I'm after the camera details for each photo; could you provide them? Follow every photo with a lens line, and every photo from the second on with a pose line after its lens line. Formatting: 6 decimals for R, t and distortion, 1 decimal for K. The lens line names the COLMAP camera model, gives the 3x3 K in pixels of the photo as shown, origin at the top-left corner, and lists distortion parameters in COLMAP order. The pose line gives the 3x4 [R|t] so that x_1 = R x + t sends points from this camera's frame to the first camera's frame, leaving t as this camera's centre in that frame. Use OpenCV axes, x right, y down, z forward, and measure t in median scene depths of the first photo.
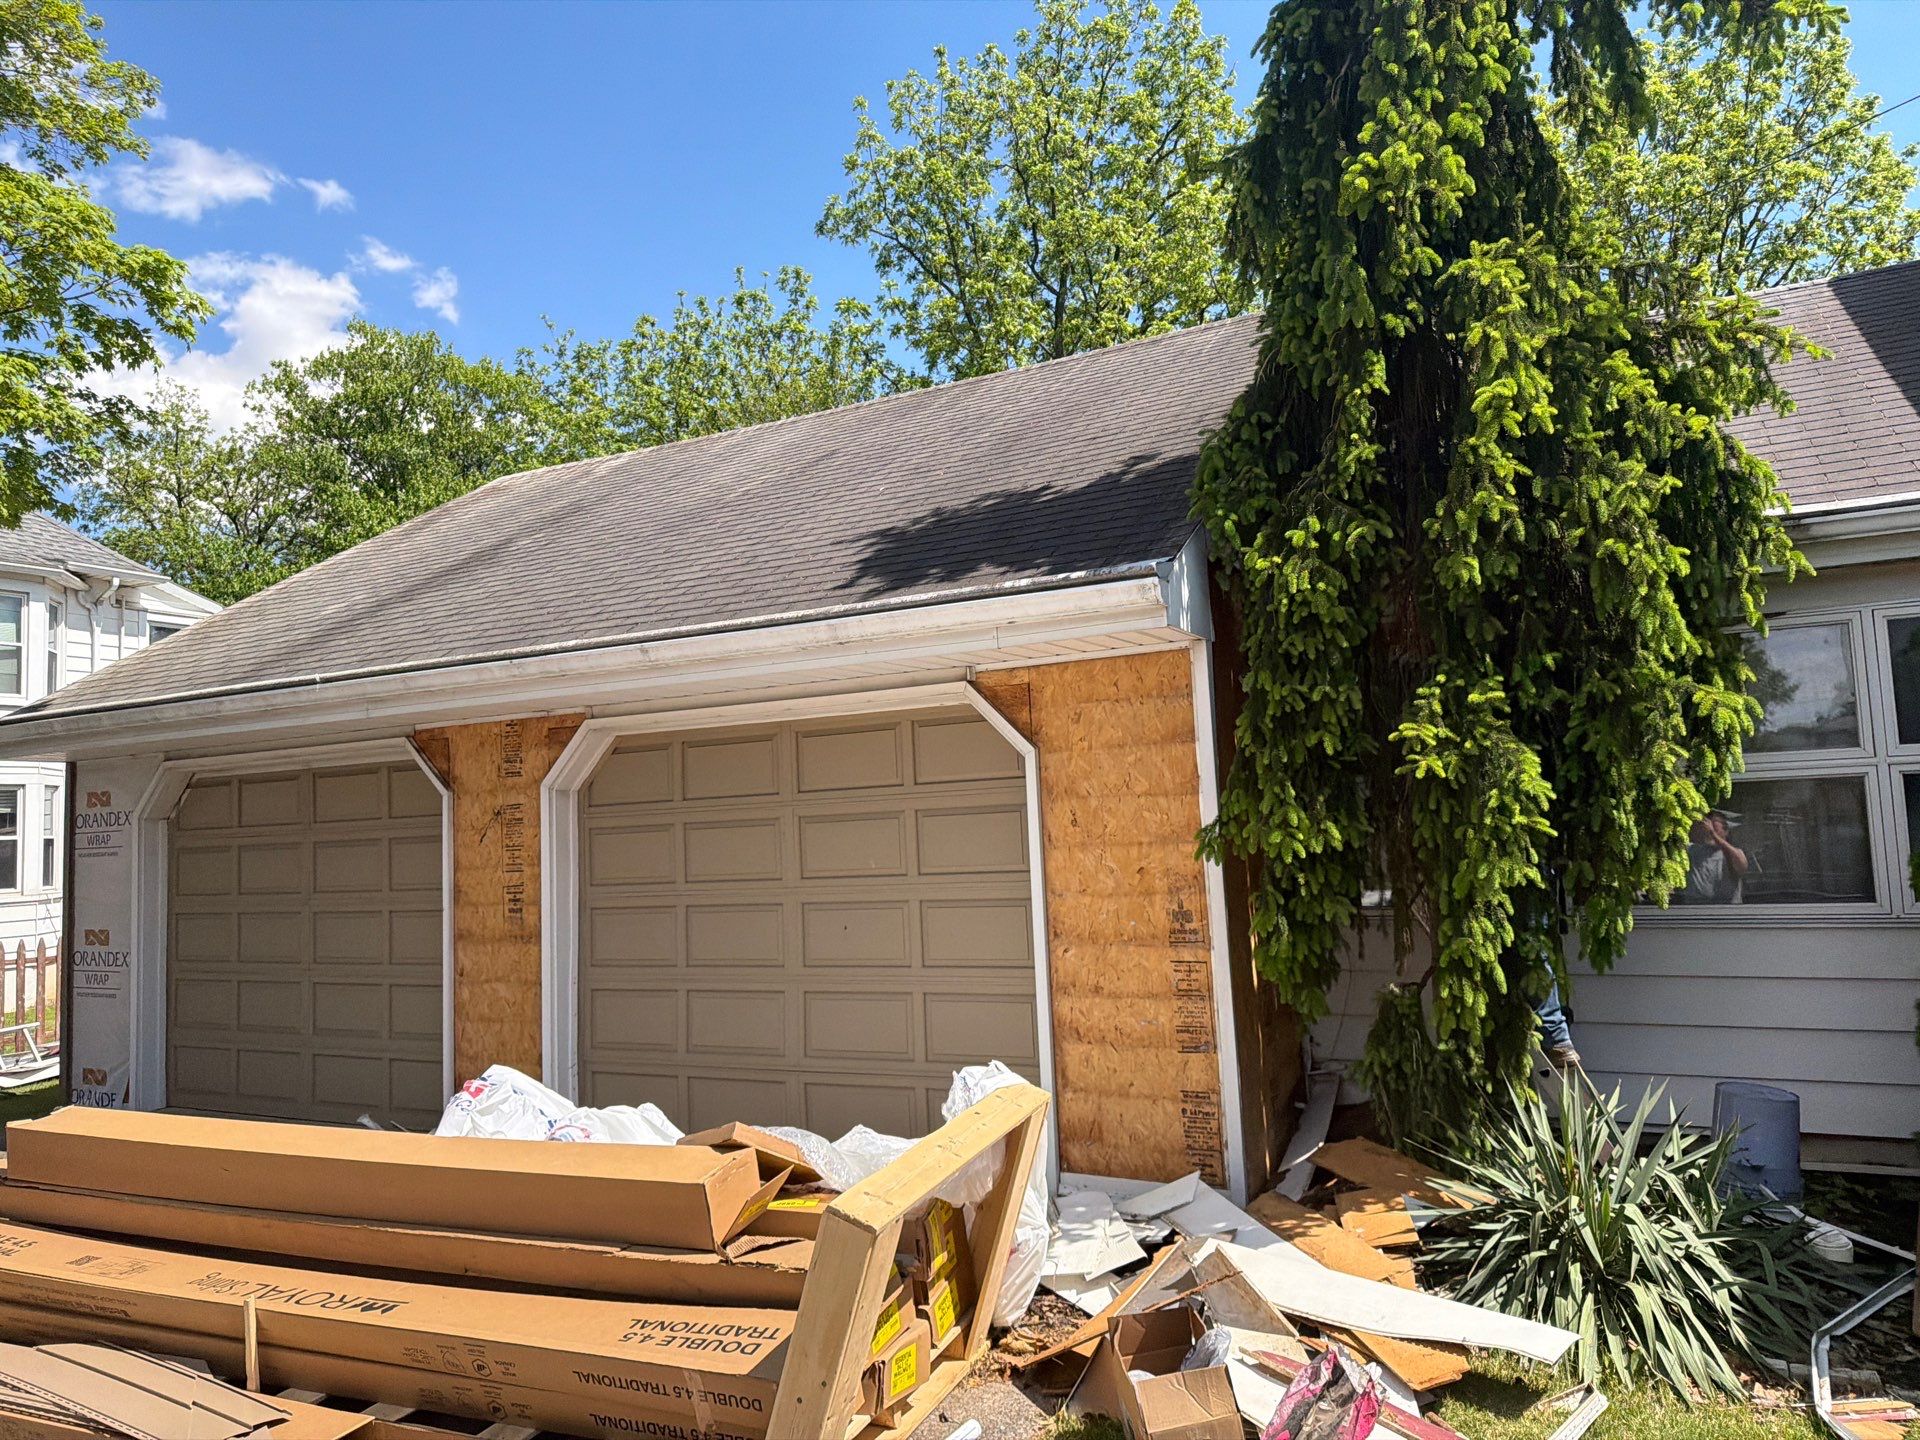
lens RADIAL K [[1386.7, 0, 963.7], [0, 1386.7, 707.6], [0, 0, 1]] dist [0.033176, -0.049597]
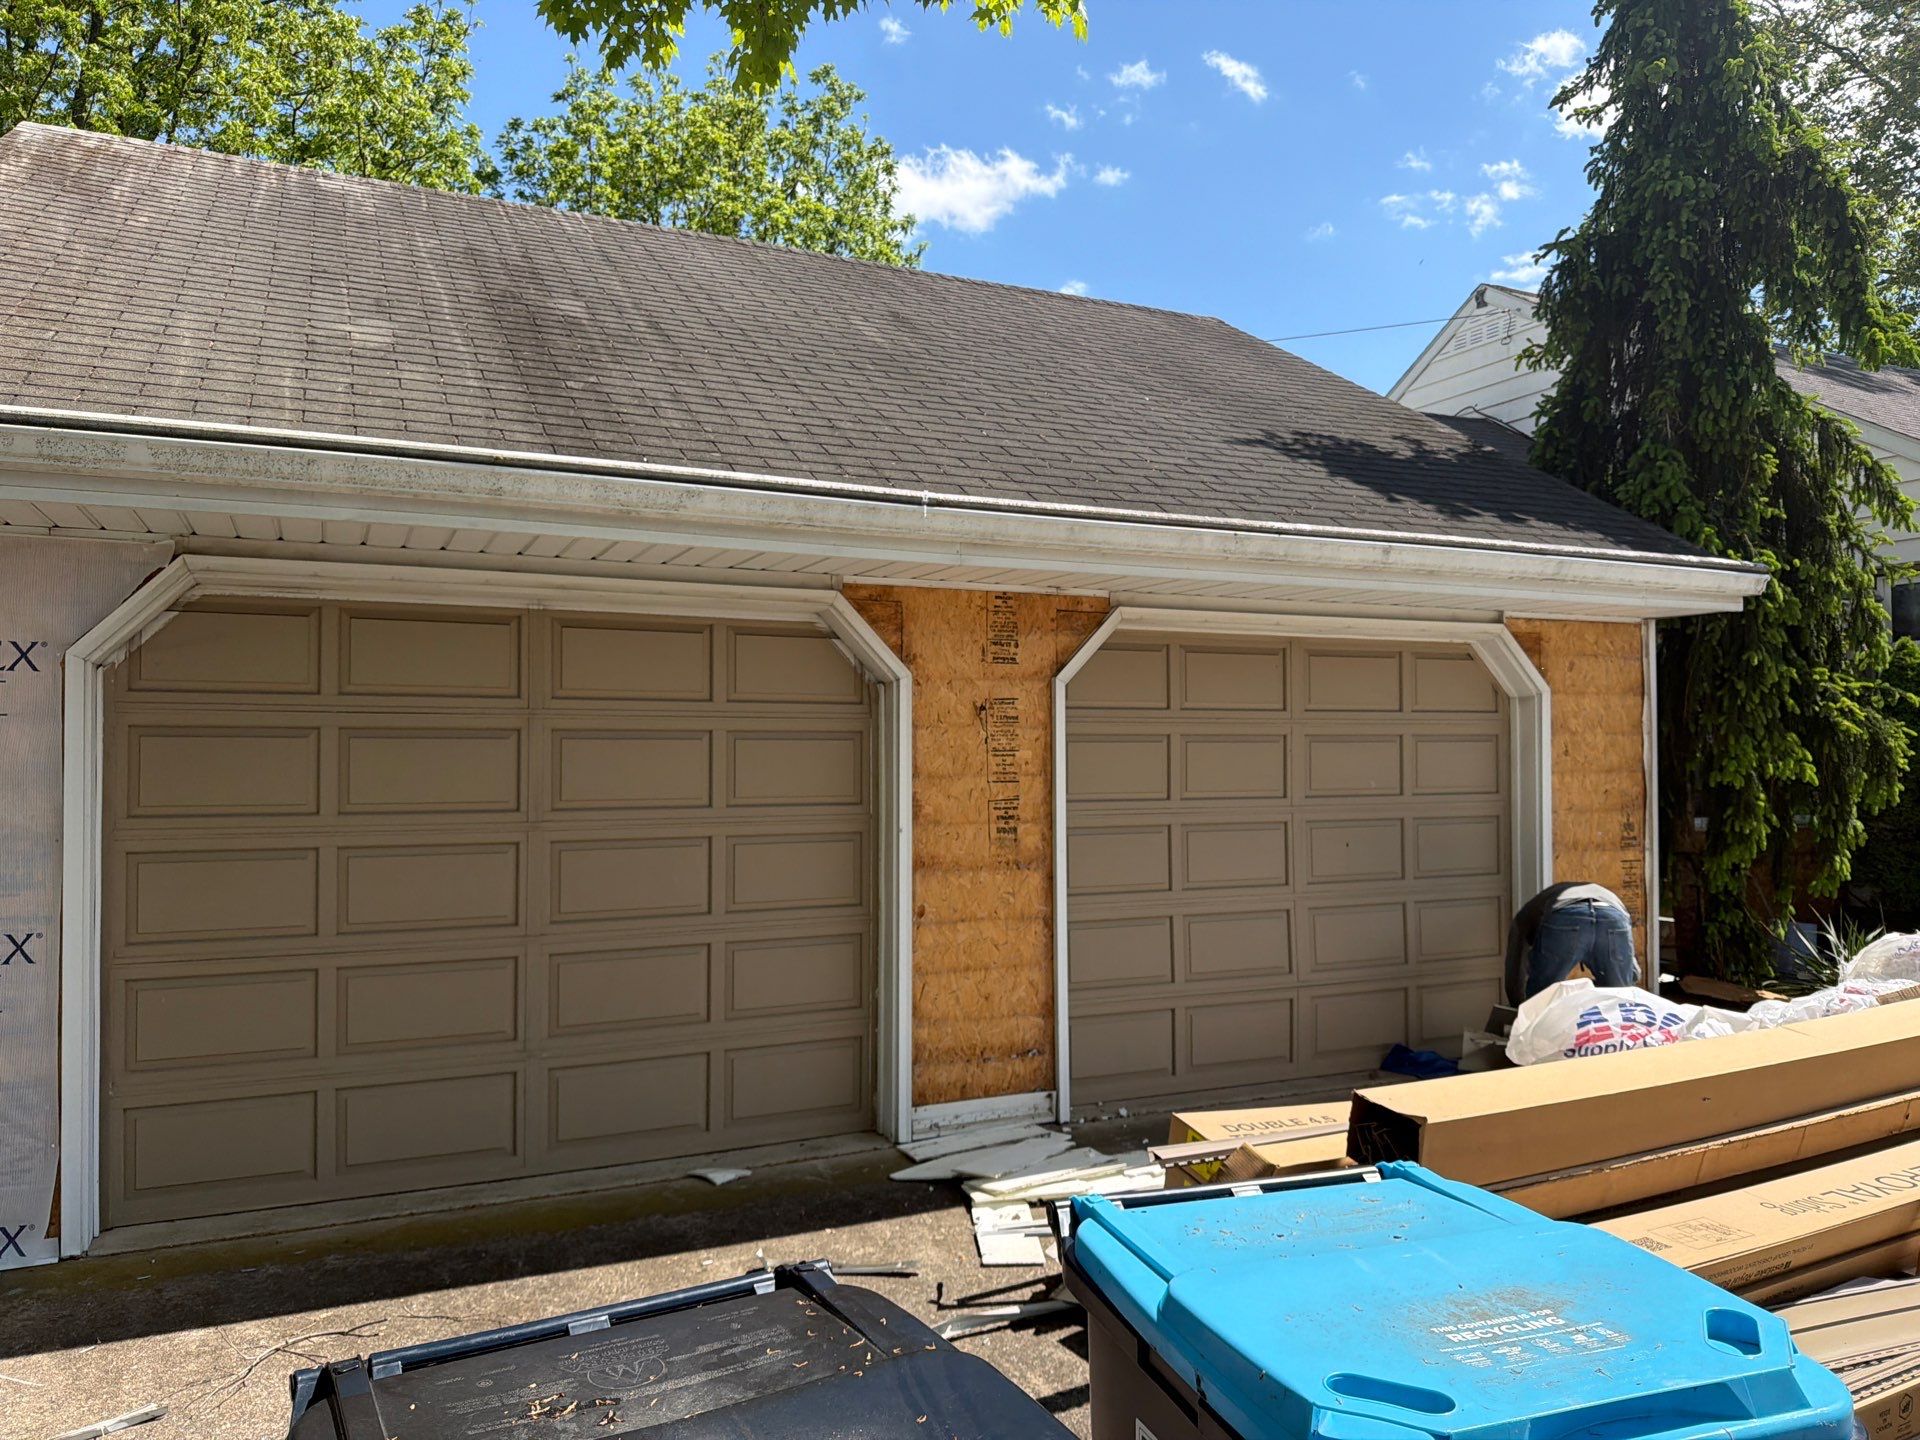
lens RADIAL K [[1386.7, 0, 955.7], [0, 1386.7, 722.5], [0, 0, 1]] dist [0.033176, -0.049597]
pose [[0.601228, 0.060080, 0.796816, -0.972039], [-0.096484, 0.995332, -0.002248, 0.088336], [-0.793232, -0.075528, 0.604218, 0.541749]]
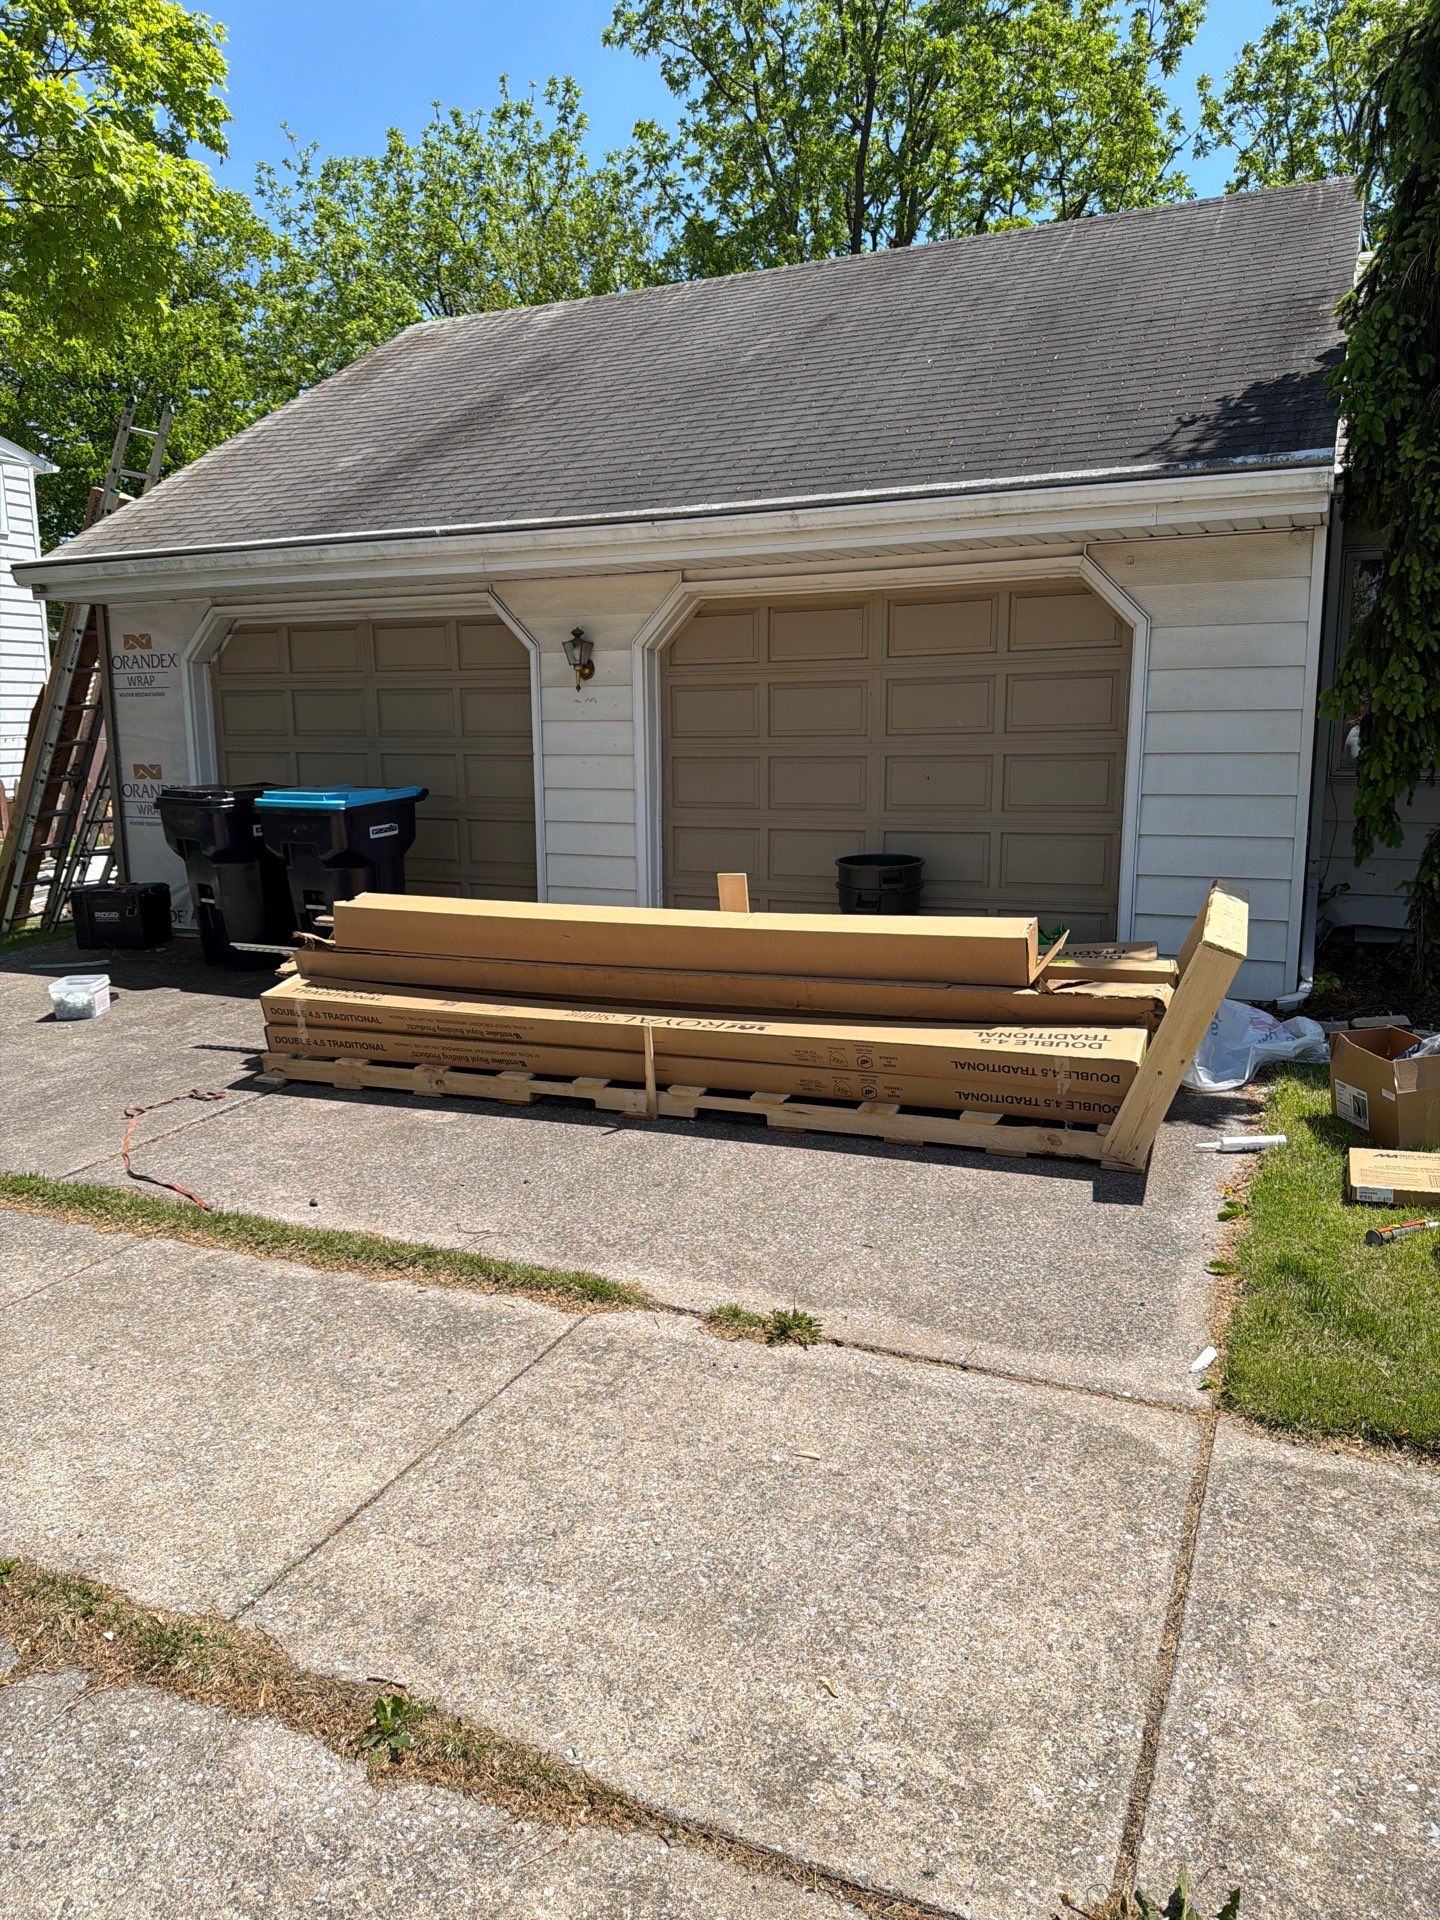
lens RADIAL K [[1386.7, 0, 716.7], [0, 1386.7, 977.3], [0, 0, 1]] dist [0.033176, -0.049597]
pose [[0.998453, 0.025699, 0.049305, -0.281433], [-0.037819, 0.963936, 0.263433, 0.019345], [-0.040757, -0.264891, 0.963417, -0.144093]]
